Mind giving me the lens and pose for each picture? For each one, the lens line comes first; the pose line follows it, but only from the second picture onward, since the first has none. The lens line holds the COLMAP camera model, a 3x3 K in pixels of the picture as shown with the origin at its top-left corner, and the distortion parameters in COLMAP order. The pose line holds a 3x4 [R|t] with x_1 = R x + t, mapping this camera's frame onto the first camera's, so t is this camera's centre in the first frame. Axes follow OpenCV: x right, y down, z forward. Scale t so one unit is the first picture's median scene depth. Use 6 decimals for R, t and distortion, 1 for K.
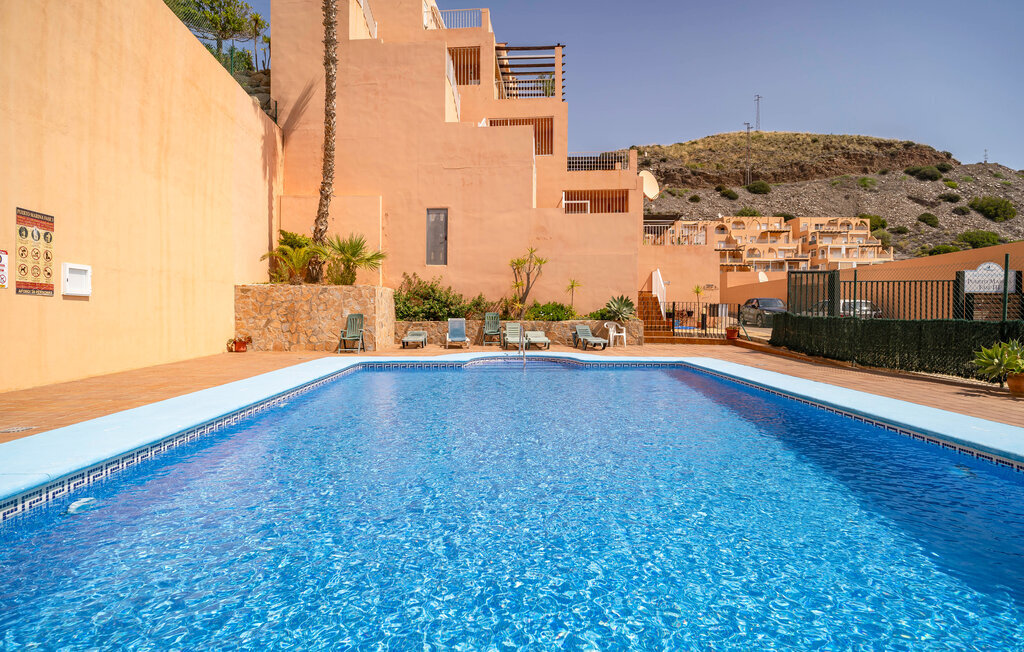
lens RADIAL K [[528.8, 0, 537.0], [0, 528.8, 310.4], [0, 0, 1]] dist [-0.001647, 0.000062]
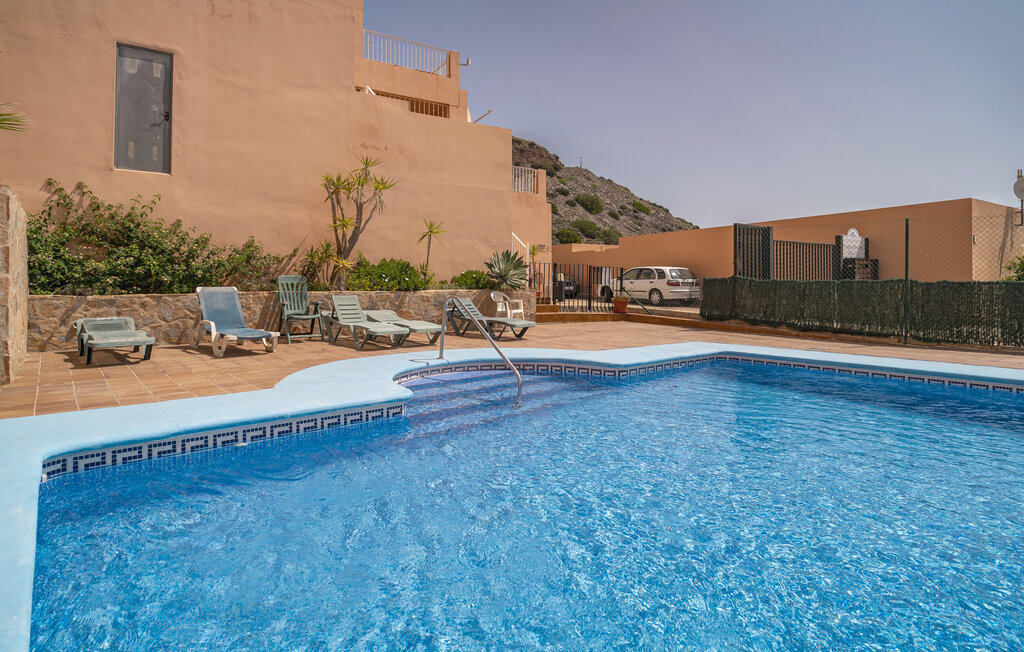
lens RADIAL K [[528.8, 0, 511.9], [0, 528.8, 281.1], [0, 0, 1]] dist [-0.001647, 0.000062]
pose [[0.814220, 0.003655, 0.580545, -0.198308], [-0.000437, 0.999984, -0.005683, 0.011769], [-0.580556, 0.004374, 0.814209, 0.451070]]
